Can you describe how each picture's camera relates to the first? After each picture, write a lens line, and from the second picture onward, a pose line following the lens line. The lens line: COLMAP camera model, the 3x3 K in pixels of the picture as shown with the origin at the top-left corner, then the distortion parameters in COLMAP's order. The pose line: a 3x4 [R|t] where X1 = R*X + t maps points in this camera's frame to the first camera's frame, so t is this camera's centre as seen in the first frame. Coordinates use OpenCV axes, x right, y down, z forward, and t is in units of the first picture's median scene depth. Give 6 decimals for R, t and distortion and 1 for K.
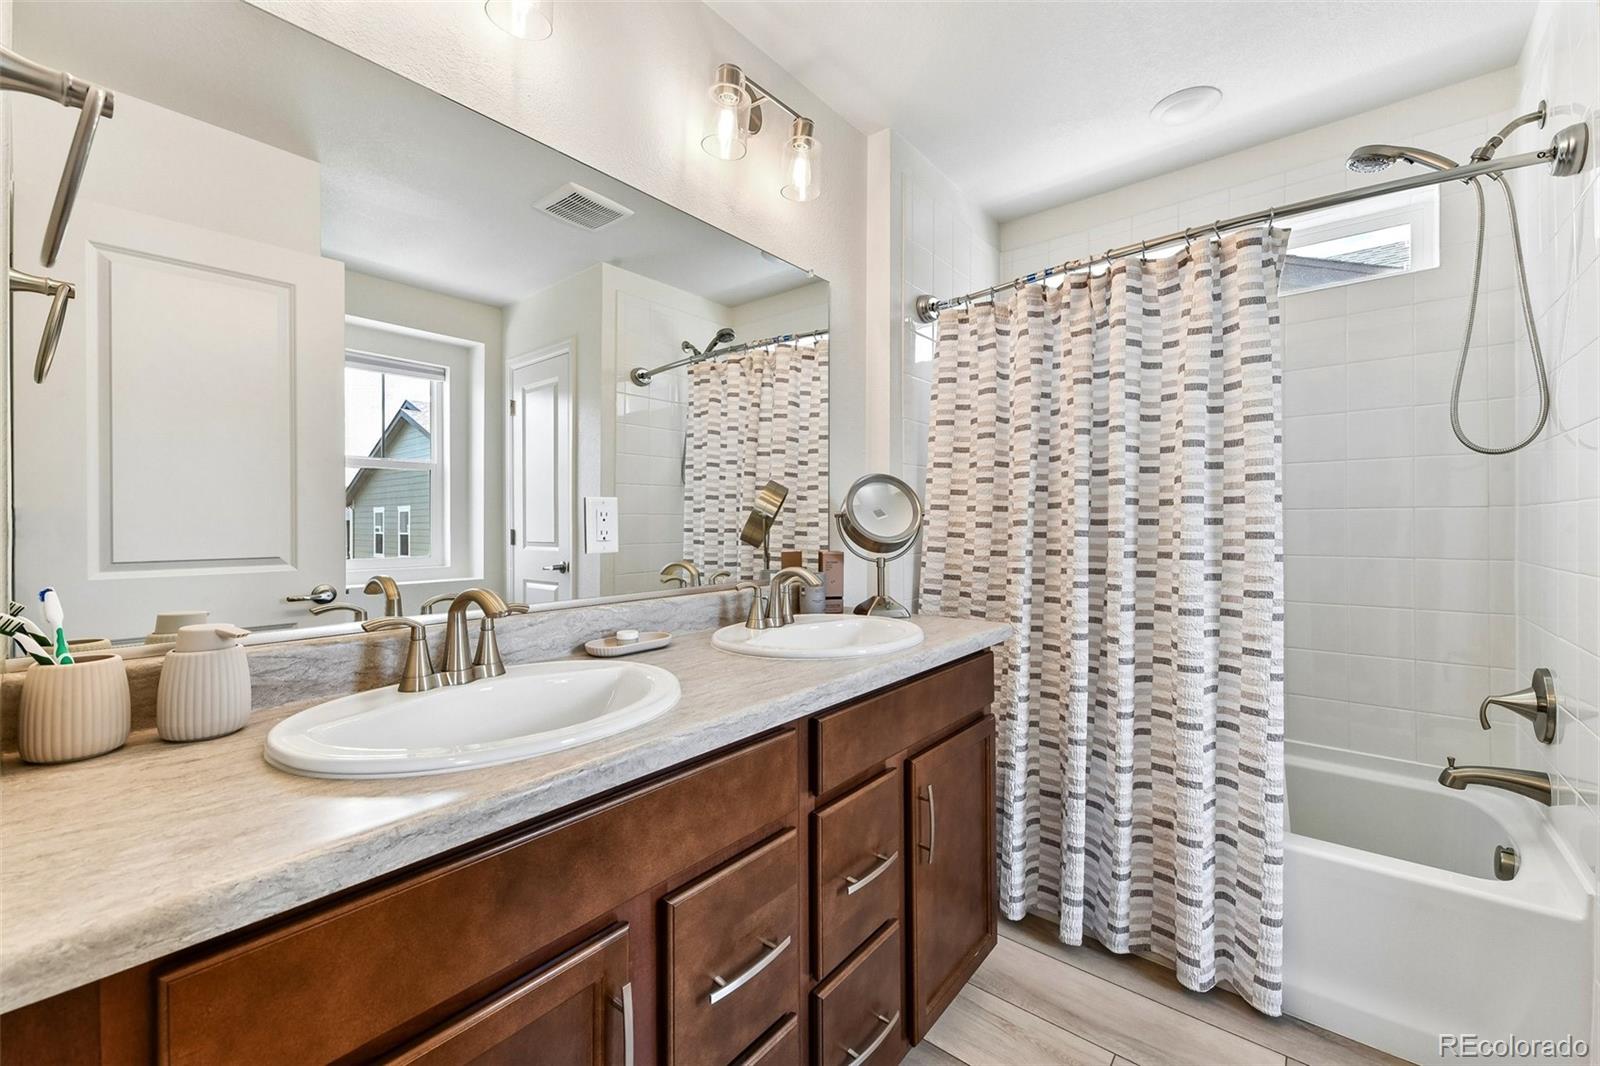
lens RADIAL K [[660.6, 0, 797.7], [0, 660.6, 529.7], [0, 0, 1]] dist [0.012194, -0.002158]
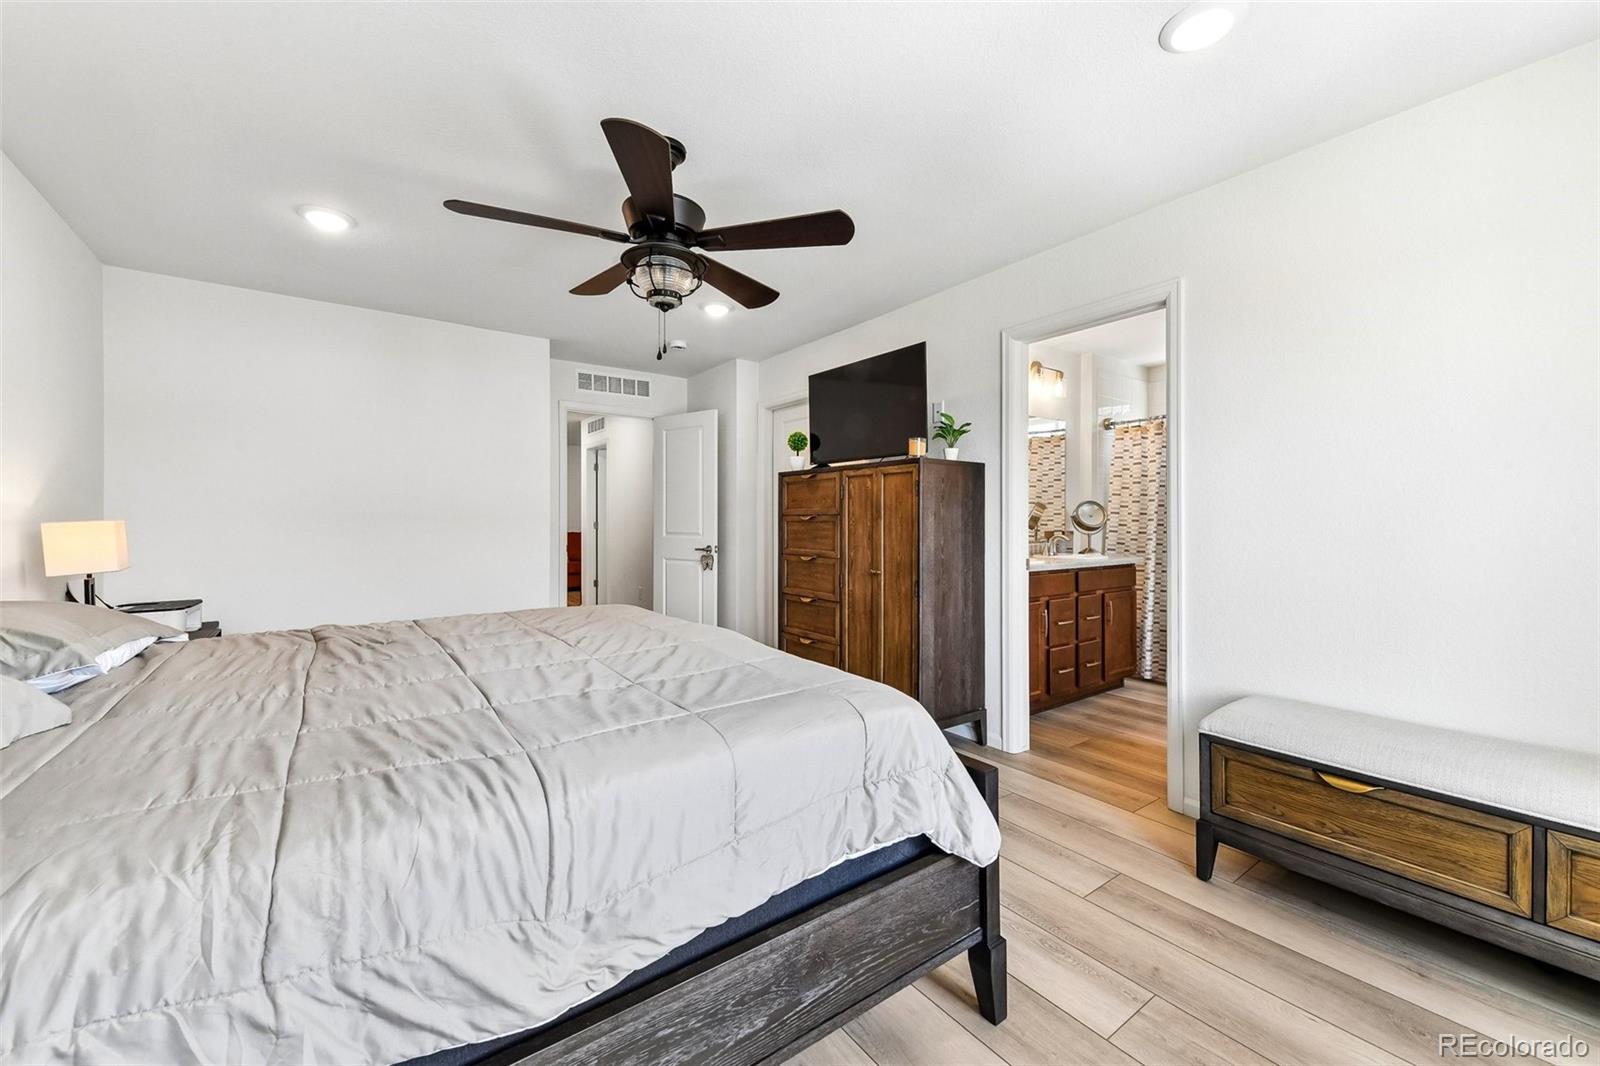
lens RADIAL K [[631.2, 0, 802.9], [0, 631.2, 523.9], [0, 0, 1]] dist [0.021529, -0.008178]
pose [[0.969172, 0.003560, -0.246358, -0.342292], [-0.003440, 0.999994, 0.000919, 0.007368], [0.246360, -0.000043, 0.969178, -1.639804]]
